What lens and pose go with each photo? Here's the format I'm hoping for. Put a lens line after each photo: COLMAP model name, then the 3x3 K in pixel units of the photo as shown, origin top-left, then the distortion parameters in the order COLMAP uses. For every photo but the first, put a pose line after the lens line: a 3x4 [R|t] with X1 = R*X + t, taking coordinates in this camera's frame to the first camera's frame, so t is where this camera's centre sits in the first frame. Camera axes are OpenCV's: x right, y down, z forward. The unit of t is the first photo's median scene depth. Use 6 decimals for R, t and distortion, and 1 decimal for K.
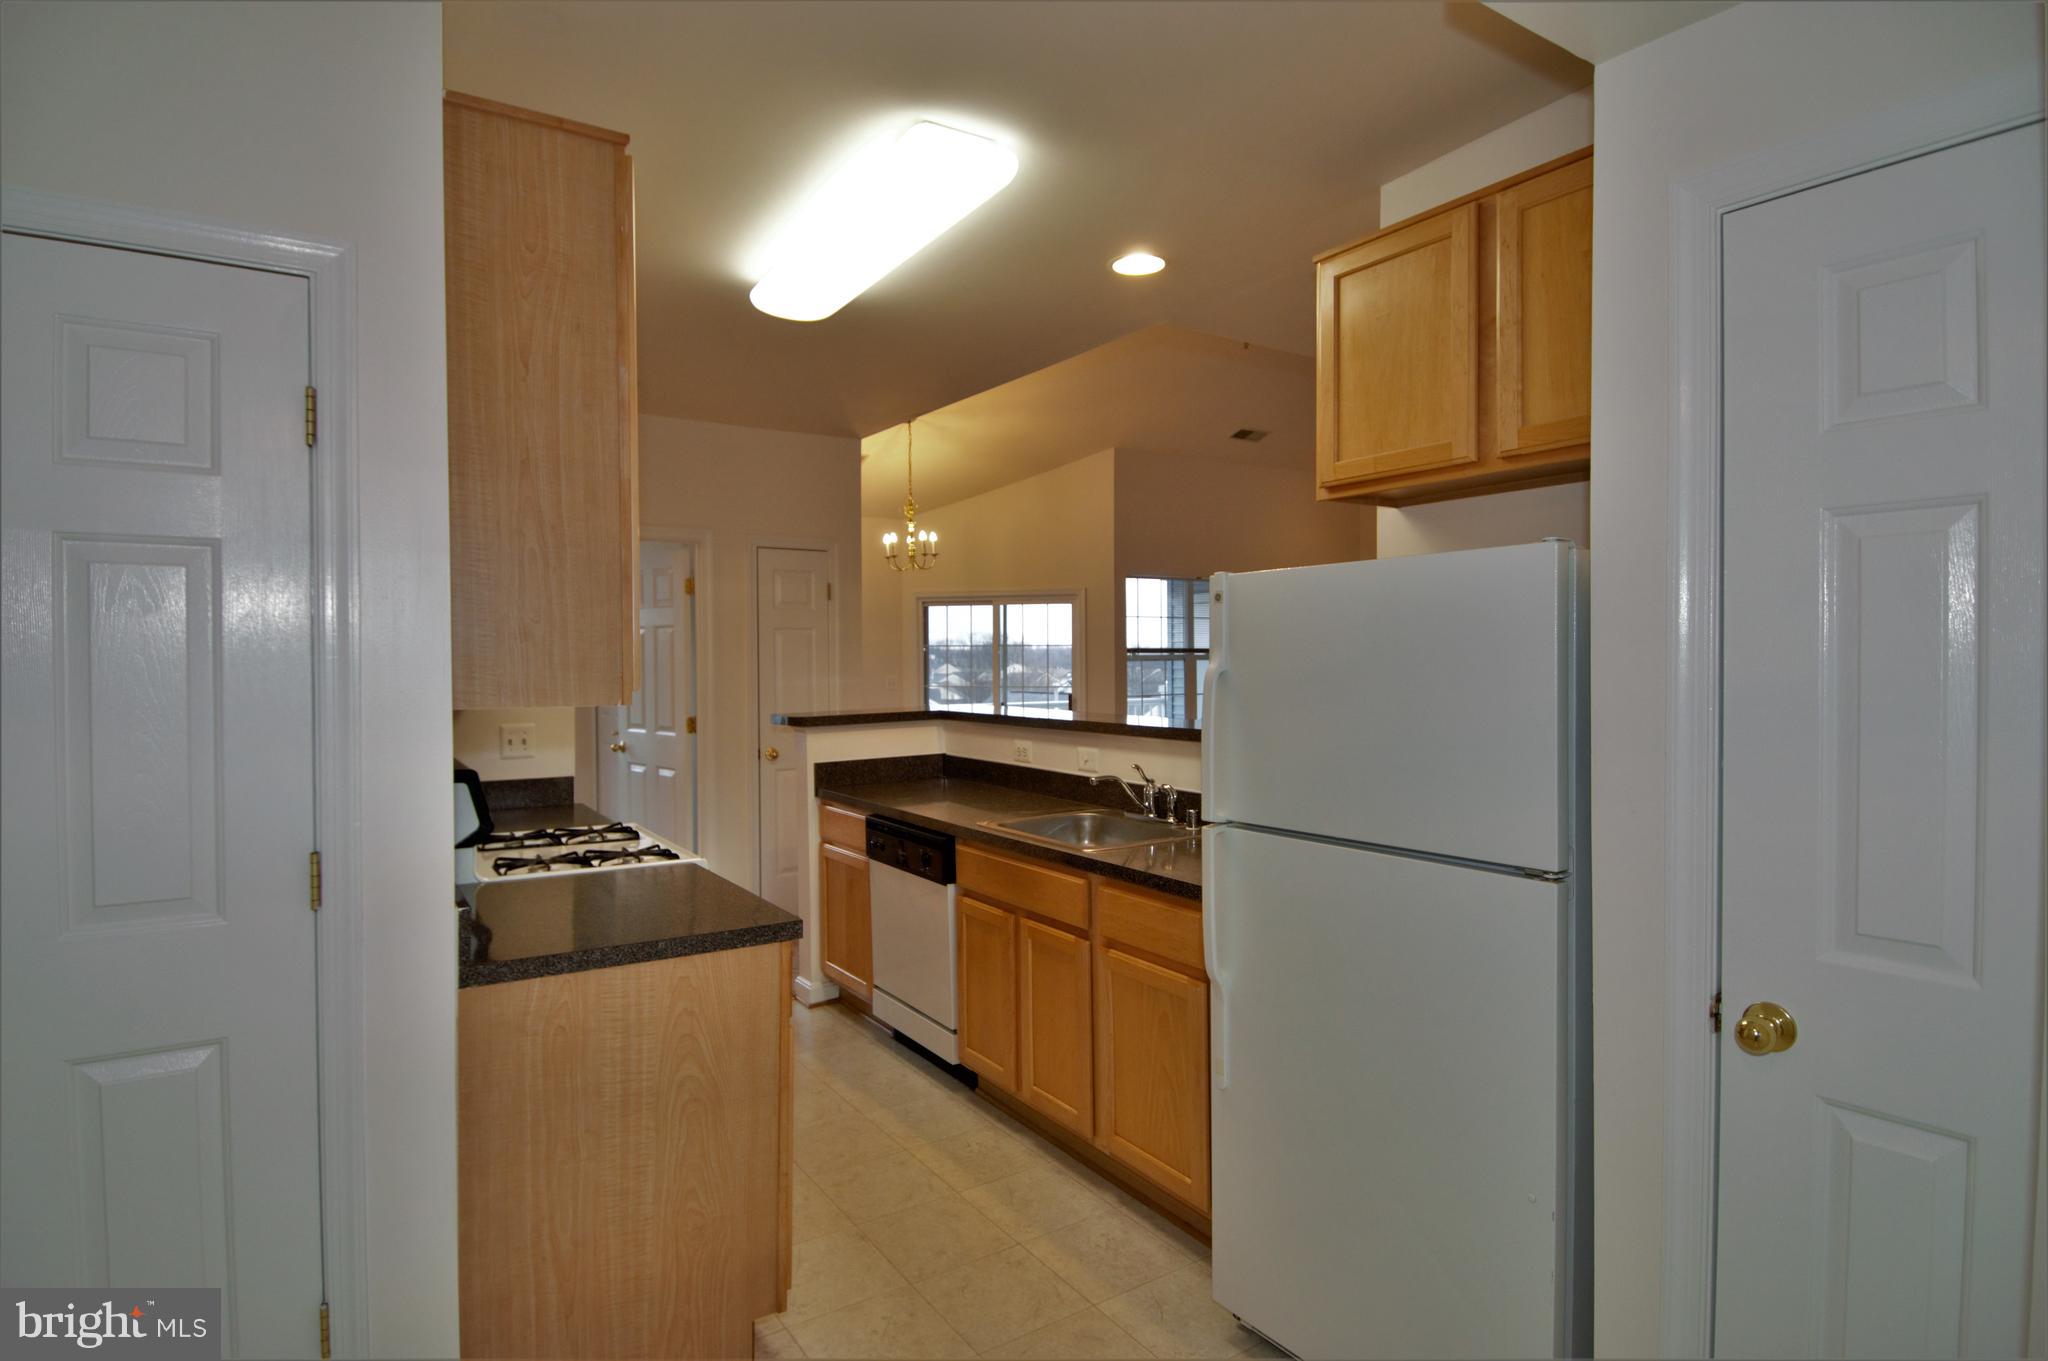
lens RADIAL K [[1055.2, 0, 1039.5], [0, 1055.2, 667.6], [0, 0, 1]] dist [-0.000658, -0.000391]
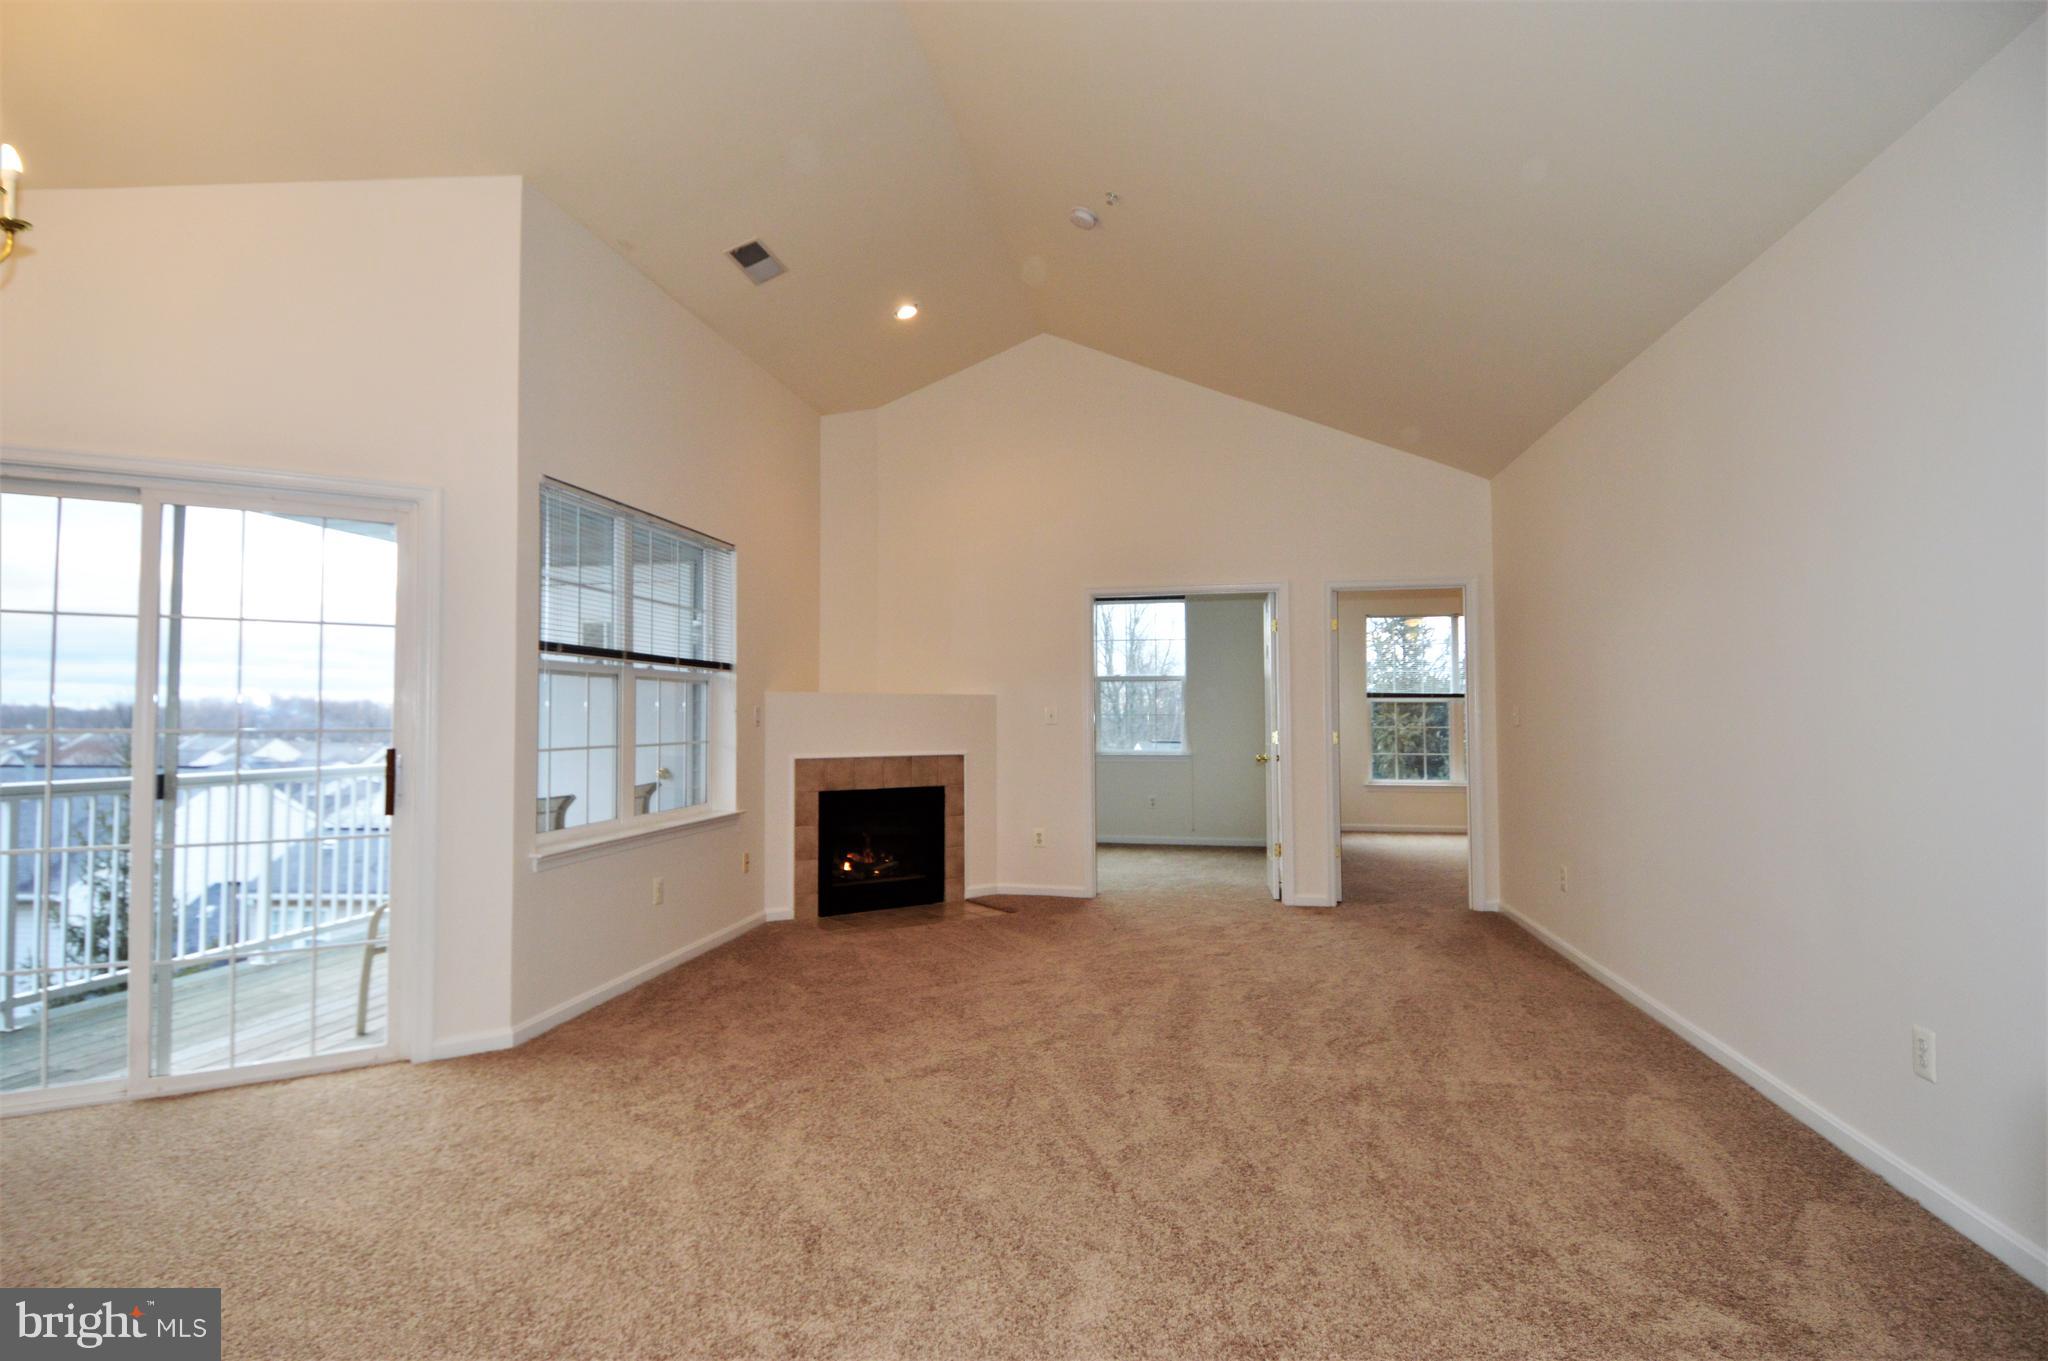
lens RADIAL K [[1056.2, 0, 999.5], [0, 1056.2, 677.4], [0, 0, 1]] dist [0.022498, -0.032095]
pose [[0.706546, 0.030718, 0.707000, -0.089281], [0.004932, 0.998819, -0.048326, 0.018272], [-0.707650, 0.037631, 0.705560, 0.541967]]
